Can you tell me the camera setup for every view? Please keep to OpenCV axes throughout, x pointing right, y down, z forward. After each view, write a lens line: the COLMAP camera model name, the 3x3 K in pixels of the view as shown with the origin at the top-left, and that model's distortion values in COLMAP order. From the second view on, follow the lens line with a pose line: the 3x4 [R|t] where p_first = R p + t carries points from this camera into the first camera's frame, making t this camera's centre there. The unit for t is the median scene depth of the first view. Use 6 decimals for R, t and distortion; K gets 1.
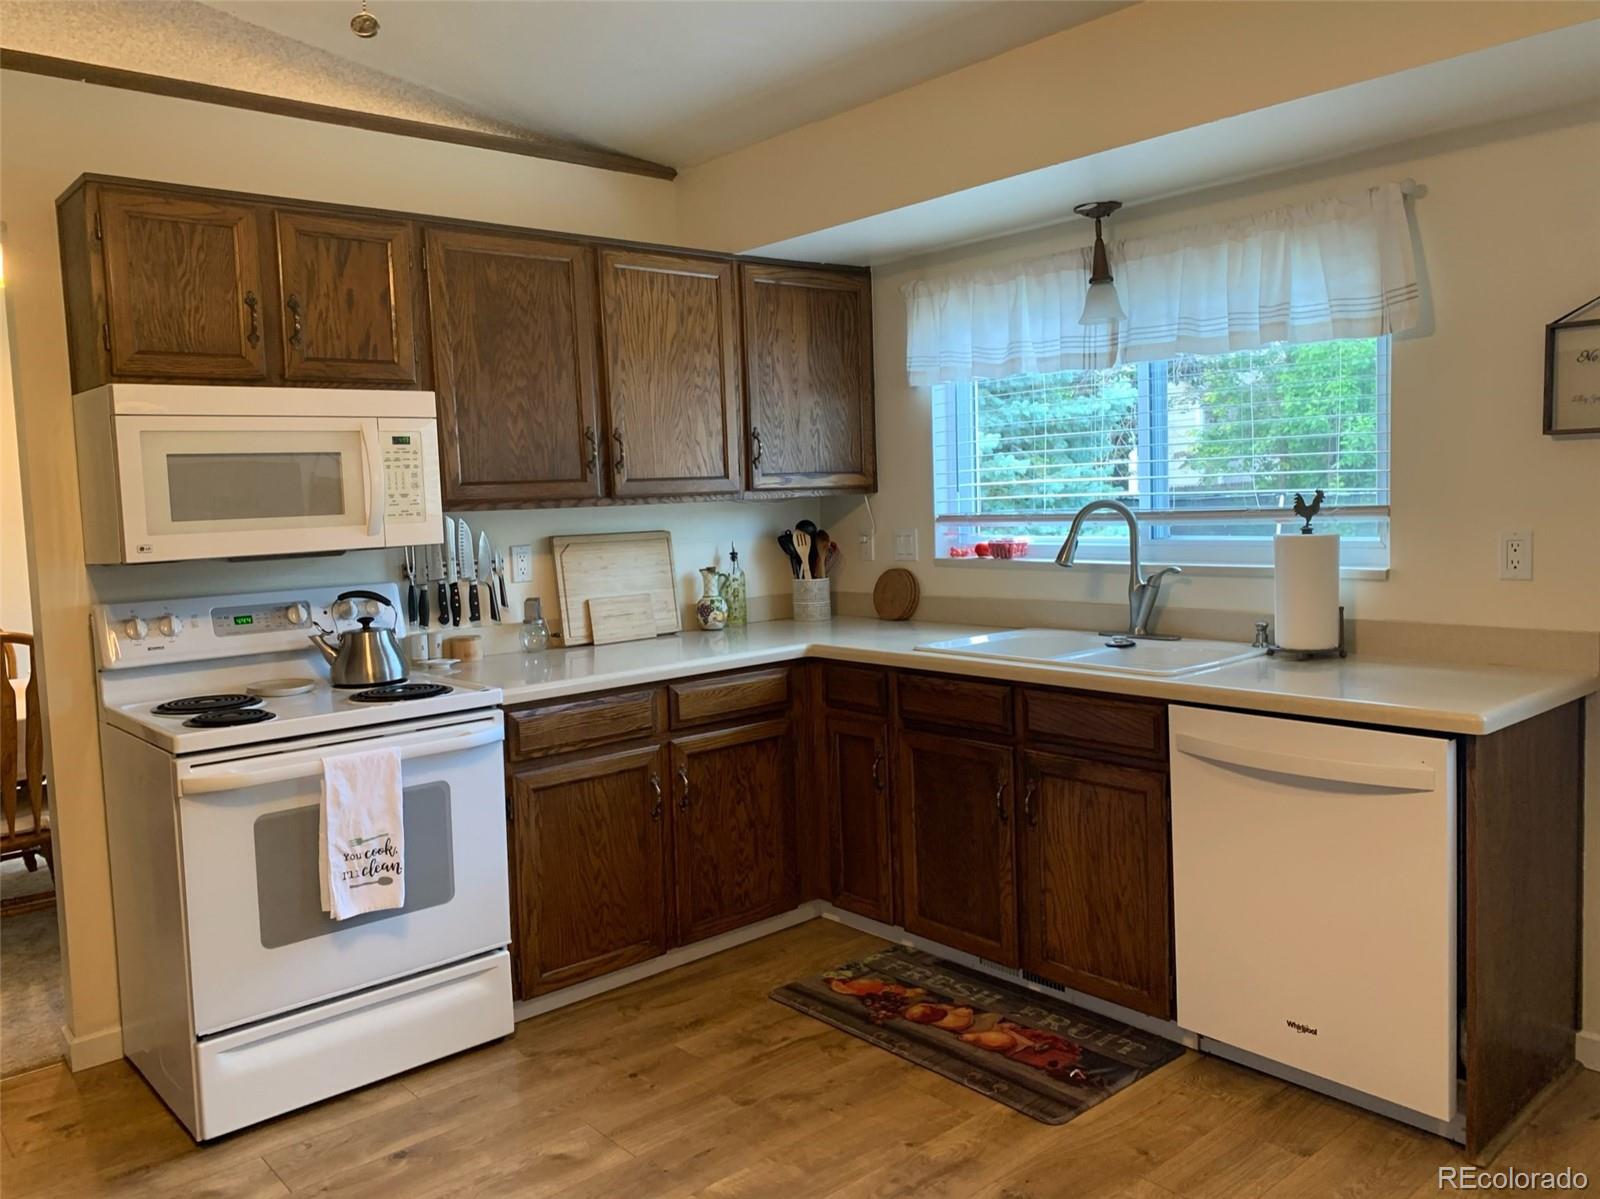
lens RADIAL K [[1201.6, 0, 794.9], [0, 1201.6, 591.8], [0, 0, 1]] dist [0.034204, -0.047451]
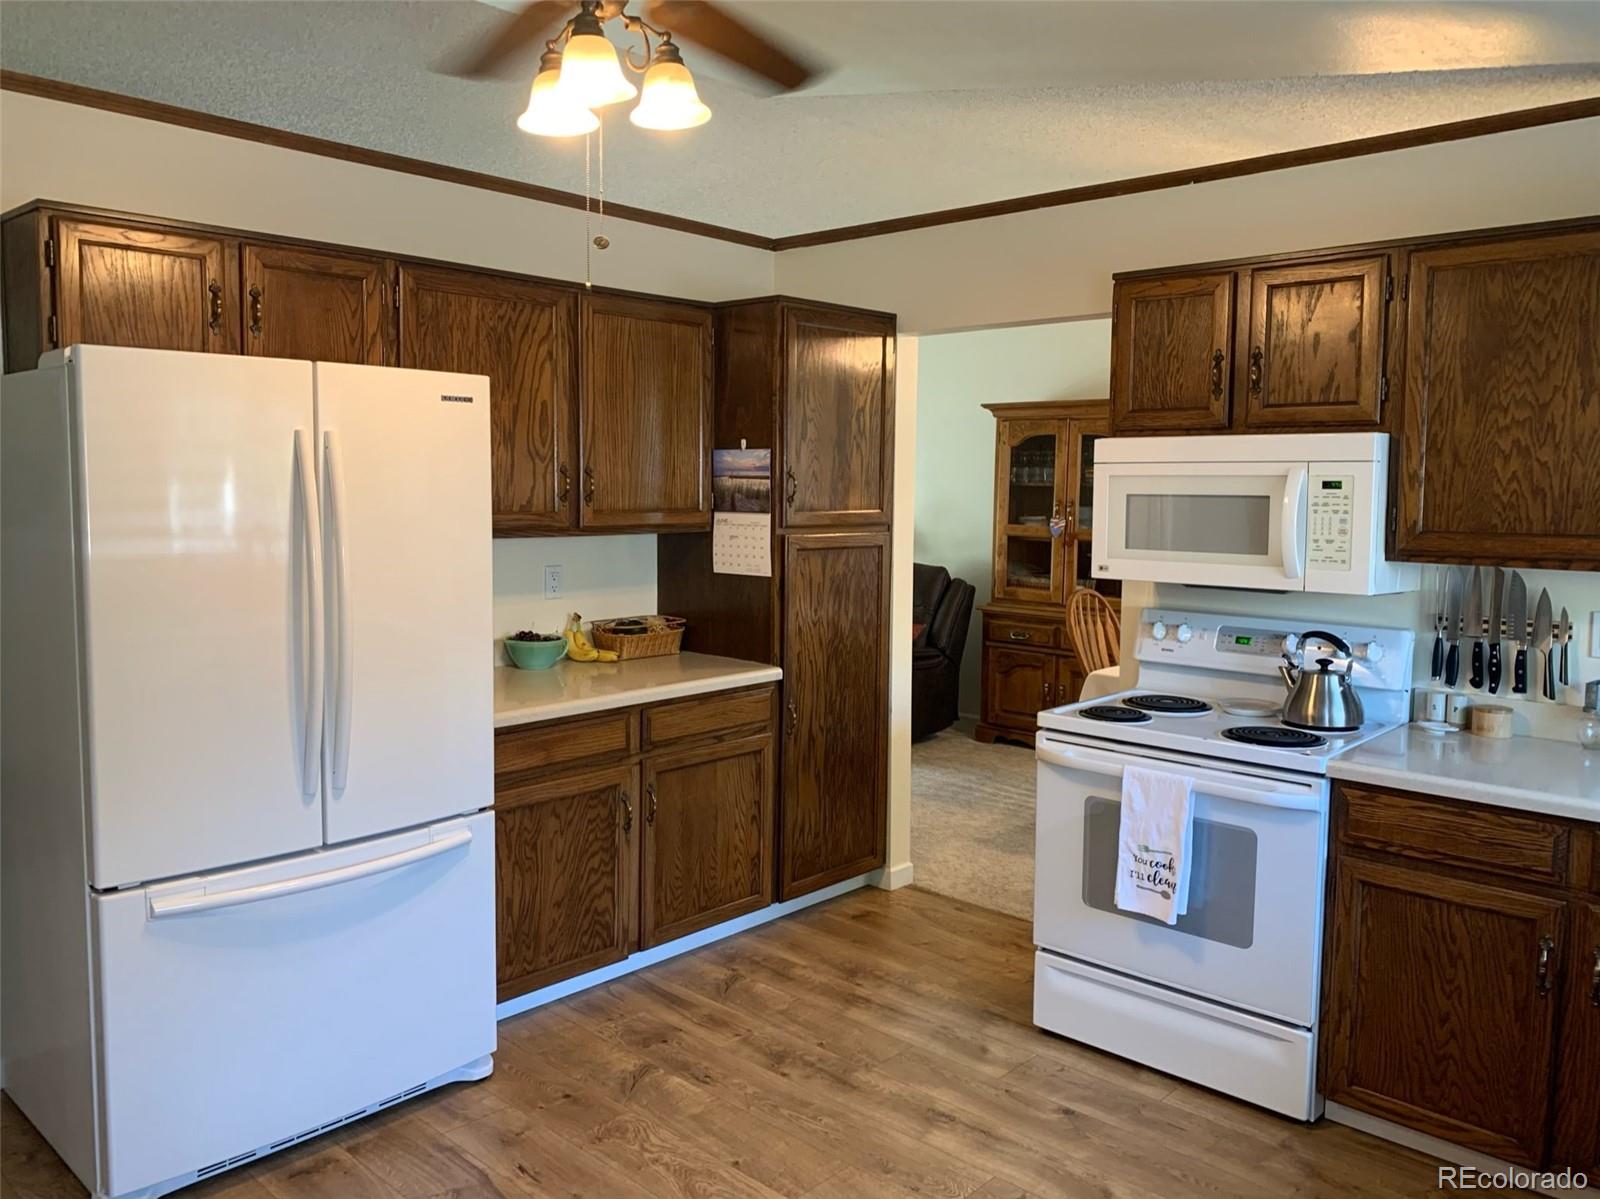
lens RADIAL K [[1217.7, 0, 799.4], [0, 1217.7, 599.8], [0, 0, 1]] dist [-0.006617, -0.004529]
pose [[0.110628, 0.132655, -0.984969, 0.598577], [-0.097956, 0.987682, 0.122018, -0.111259], [0.989023, 0.082985, 0.122259, 0.464145]]
